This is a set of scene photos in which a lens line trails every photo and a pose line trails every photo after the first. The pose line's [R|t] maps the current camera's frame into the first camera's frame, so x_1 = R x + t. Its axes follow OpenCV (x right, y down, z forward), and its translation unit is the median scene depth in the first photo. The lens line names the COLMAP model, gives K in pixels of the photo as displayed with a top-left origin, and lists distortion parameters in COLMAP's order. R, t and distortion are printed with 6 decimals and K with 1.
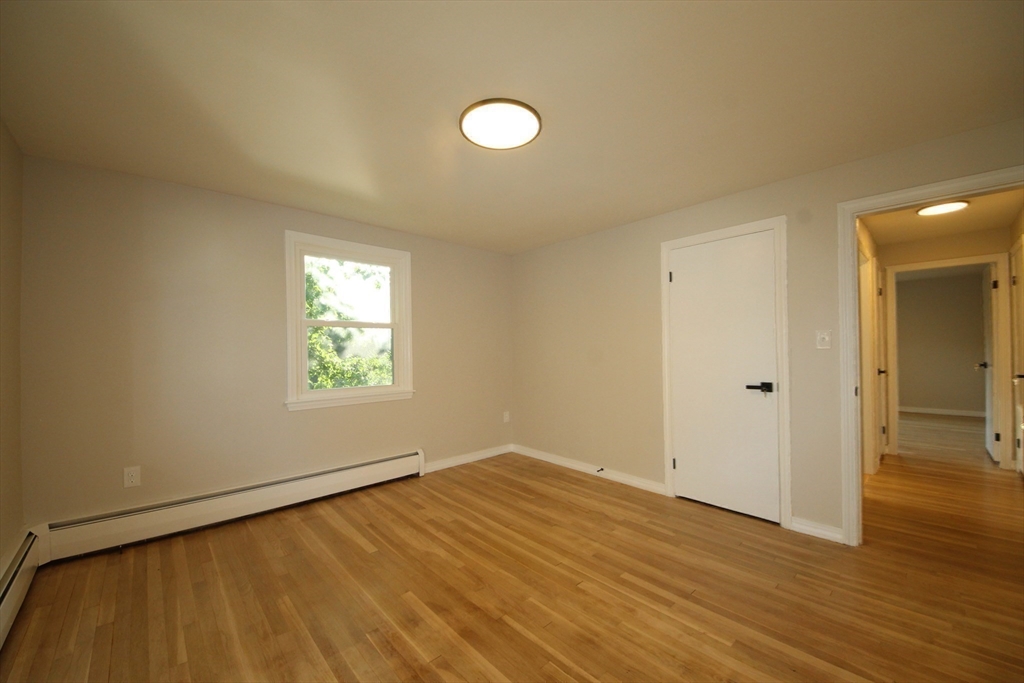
lens RADIAL K [[392.0, 0, 515.5], [0, 392.0, 348.3], [0, 0, 1]] dist [0.053959, -0.037155]
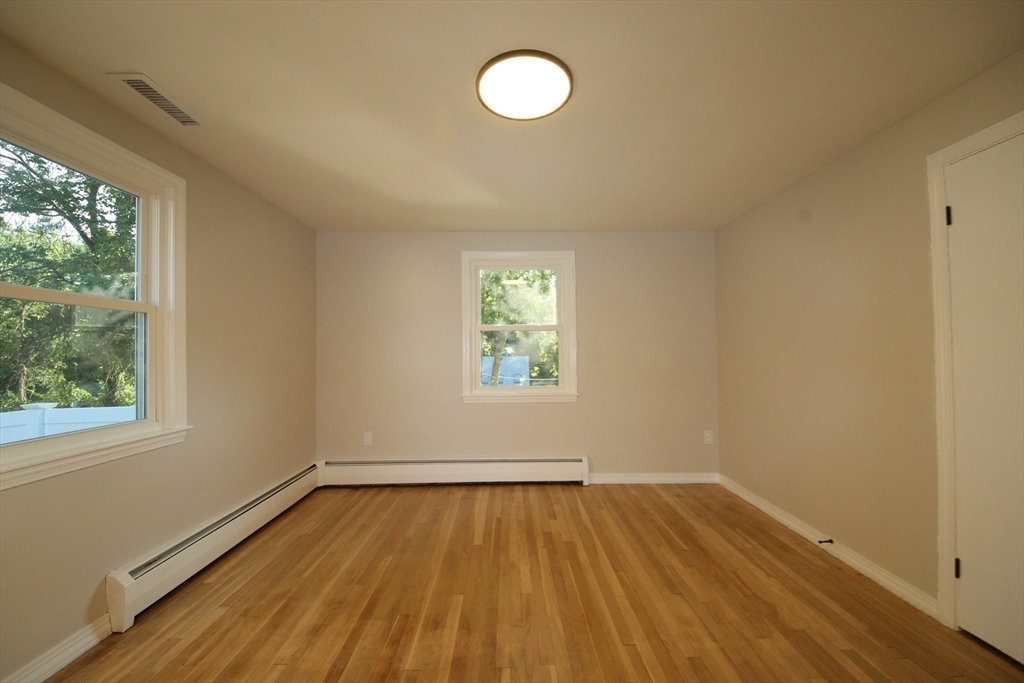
lens RADIAL K [[392.0, 0, 515.5], [0, 392.0, 348.3], [0, 0, 1]] dist [0.053959, -0.037155]
pose [[0.744588, -0.003294, -0.667516, 0.352325], [0.001921, 0.999994, -0.002792, -0.002785], [0.667522, 0.000797, 0.744590, 0.243130]]
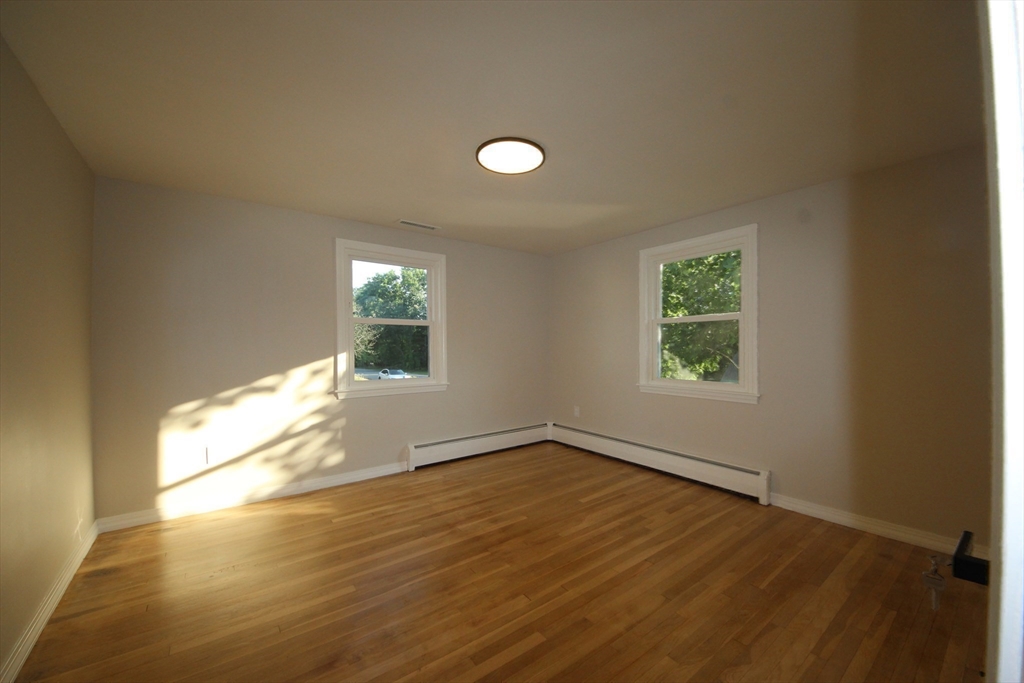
lens RADIAL K [[392.0, 0, 515.5], [0, 392.0, 348.3], [0, 0, 1]] dist [0.053959, -0.037155]
pose [[-0.097298, 0.015455, -0.995135, 0.782768], [0.006561, 0.999868, 0.014887, -0.004088], [0.995234, -0.005081, -0.097386, 0.772384]]
